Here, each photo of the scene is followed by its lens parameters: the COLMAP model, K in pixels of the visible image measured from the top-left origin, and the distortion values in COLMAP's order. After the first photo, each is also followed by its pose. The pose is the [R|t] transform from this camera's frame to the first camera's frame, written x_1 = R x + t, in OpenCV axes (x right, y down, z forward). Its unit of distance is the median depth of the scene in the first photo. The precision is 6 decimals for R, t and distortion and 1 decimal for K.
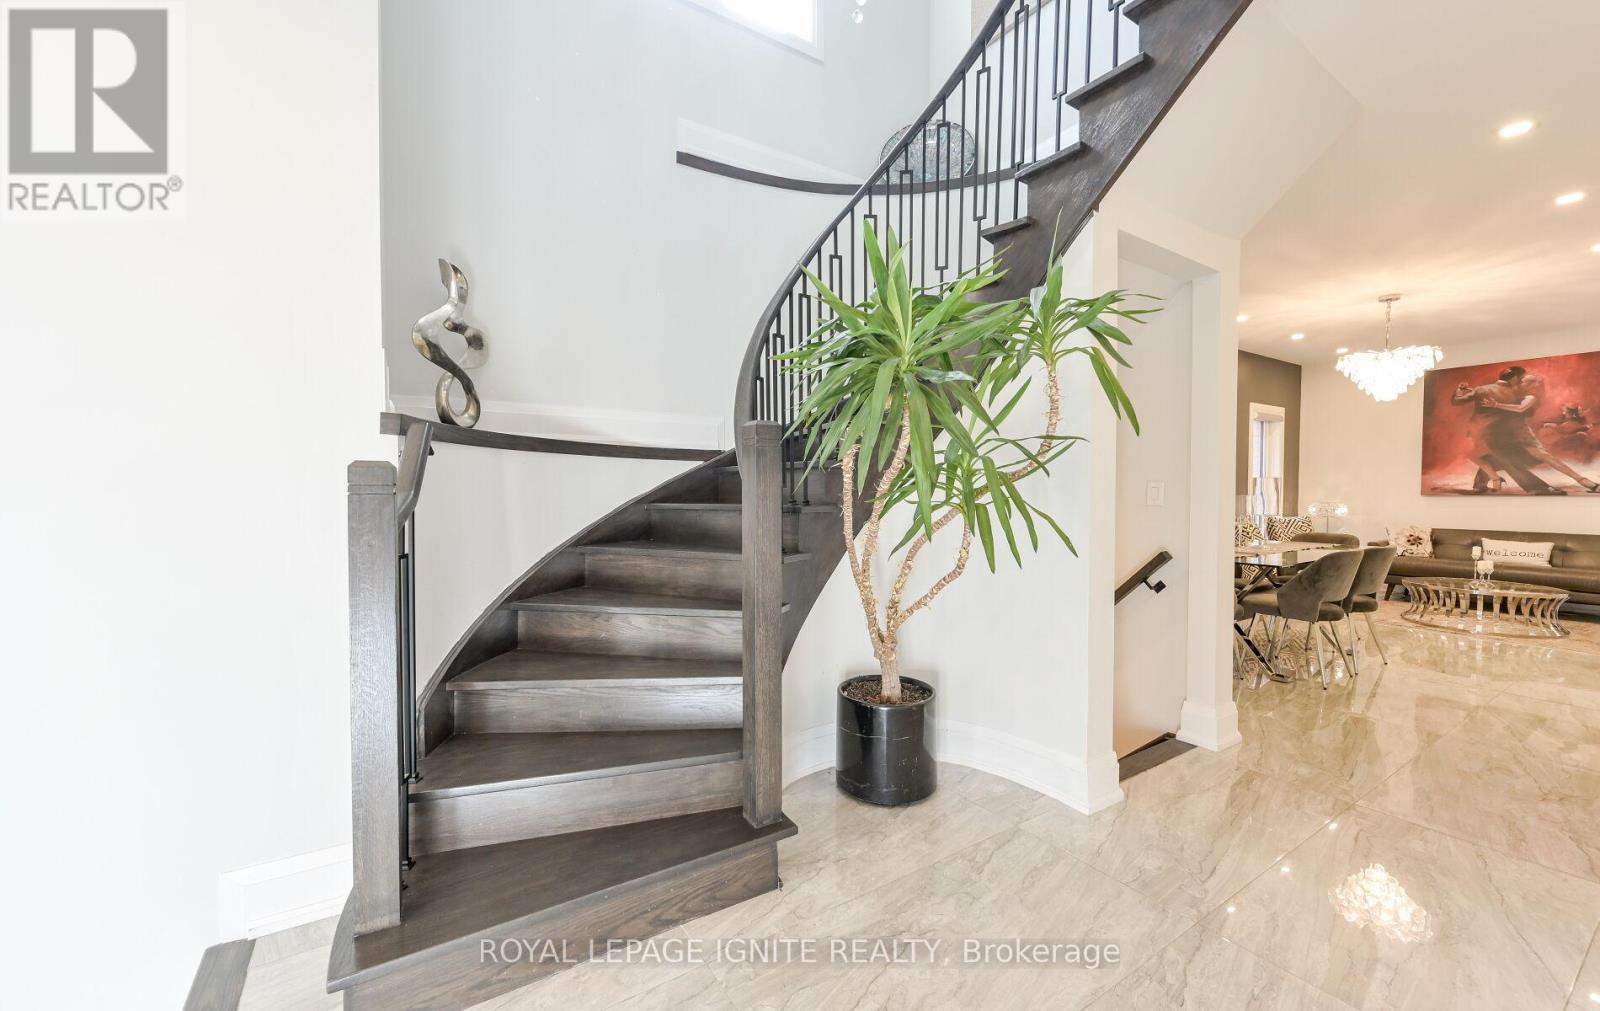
lens RADIAL K [[631.9, 0, 792.1], [0, 631.9, 505.7], [0, 0, 1]] dist [0.001657, 0.000110]
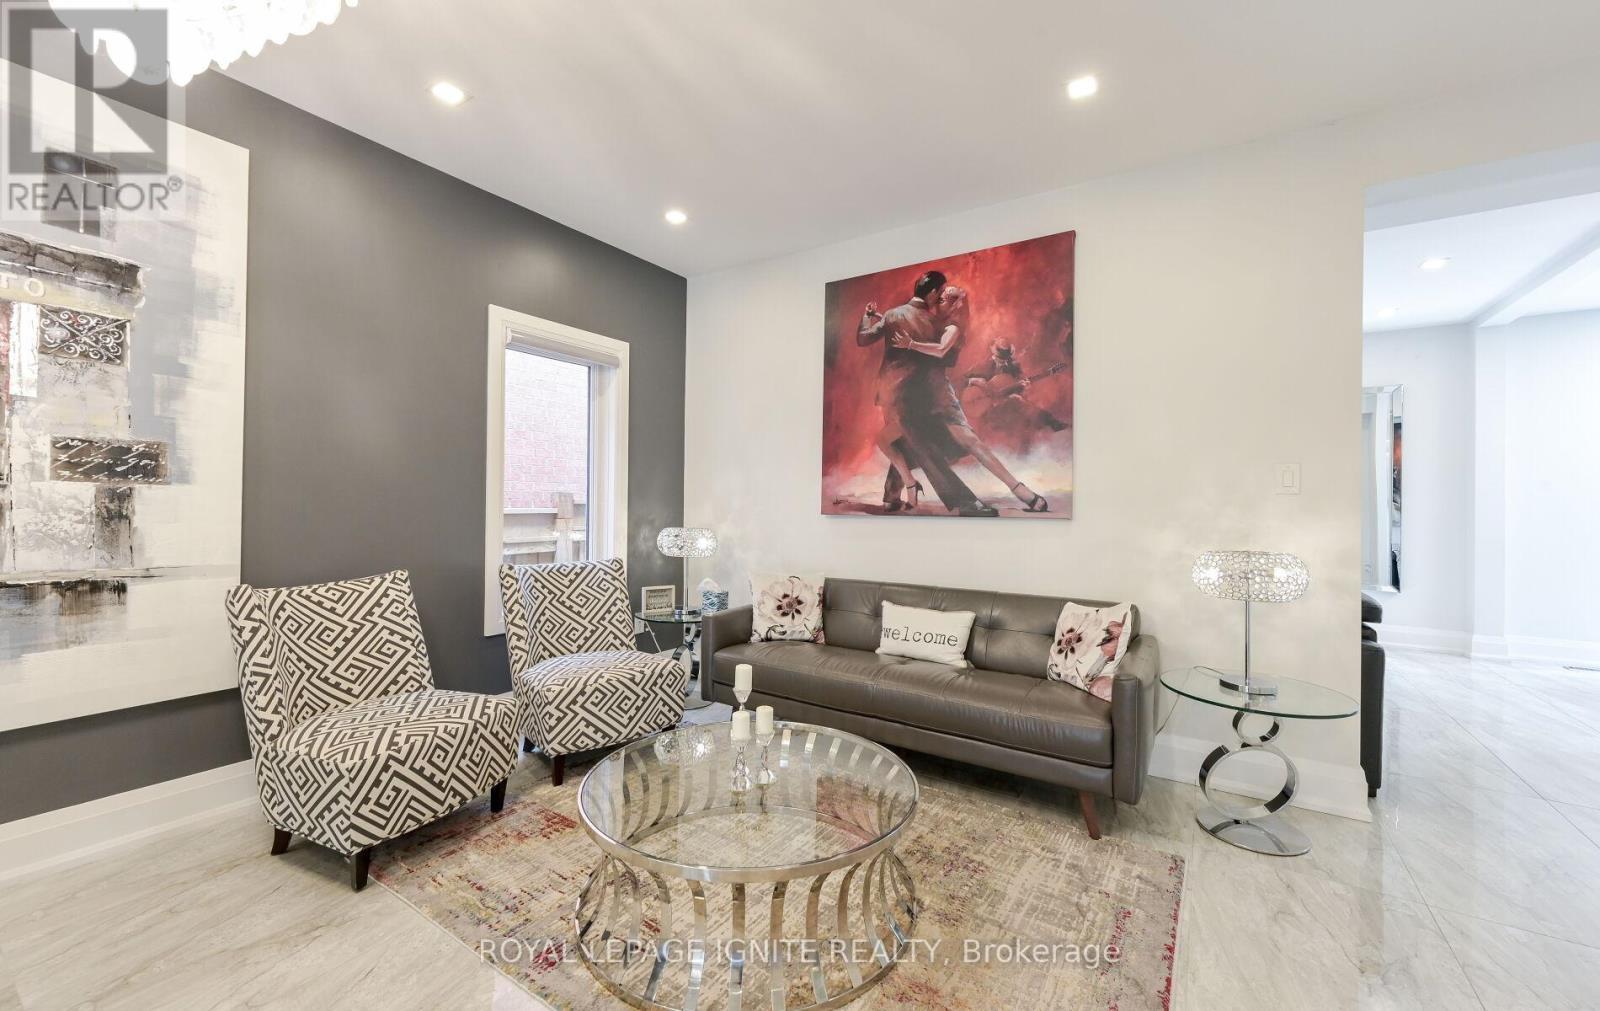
lens RADIAL K [[631.9, 0, 792.3], [0, 631.9, 508.4], [0, 0, 1]] dist [0.001657, 0.000110]
pose [[0.917128, 0.007048, 0.398531, 0.822054], [0.000812, 0.999809, -0.019549, -0.012460], [-0.398592, 0.018253, 0.916947, 0.565783]]
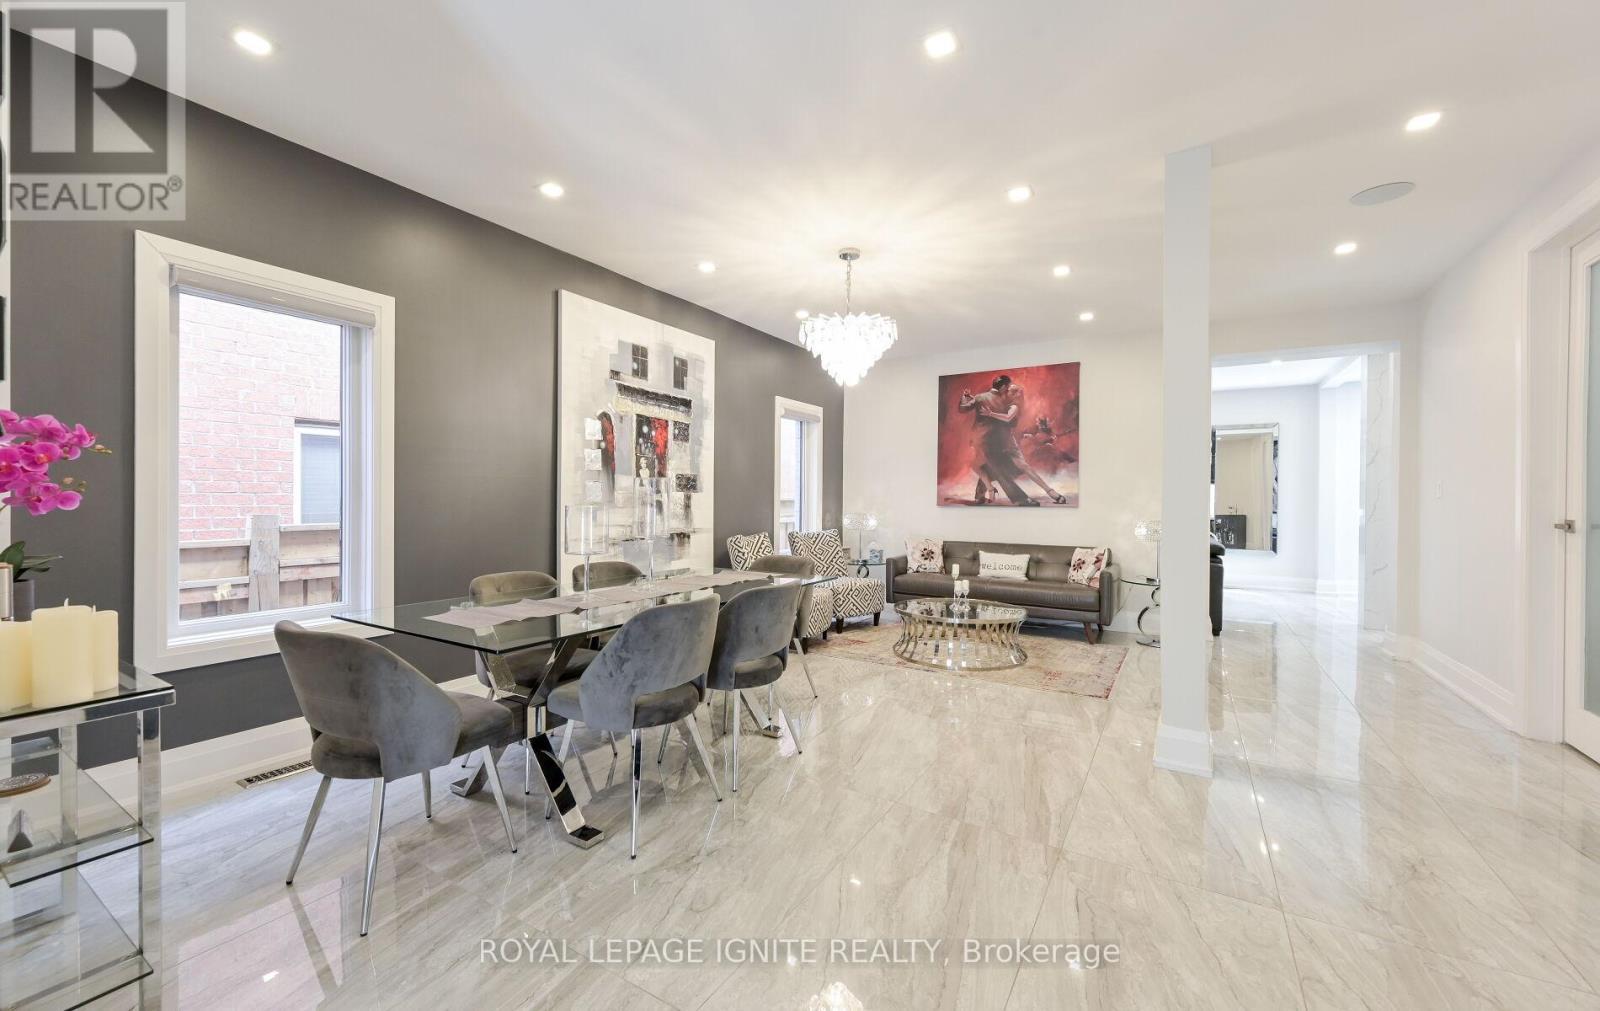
lens RADIAL K [[631.9, 0, 794.0], [0, 631.9, 506.6], [0, 0, 1]] dist [0.001657, 0.000110]
pose [[0.905696, 0.002439, 0.423921, 0.429476], [0.003792, 0.999897, -0.013855, -0.003563], [-0.423911, 0.014156, 0.905593, 0.251019]]
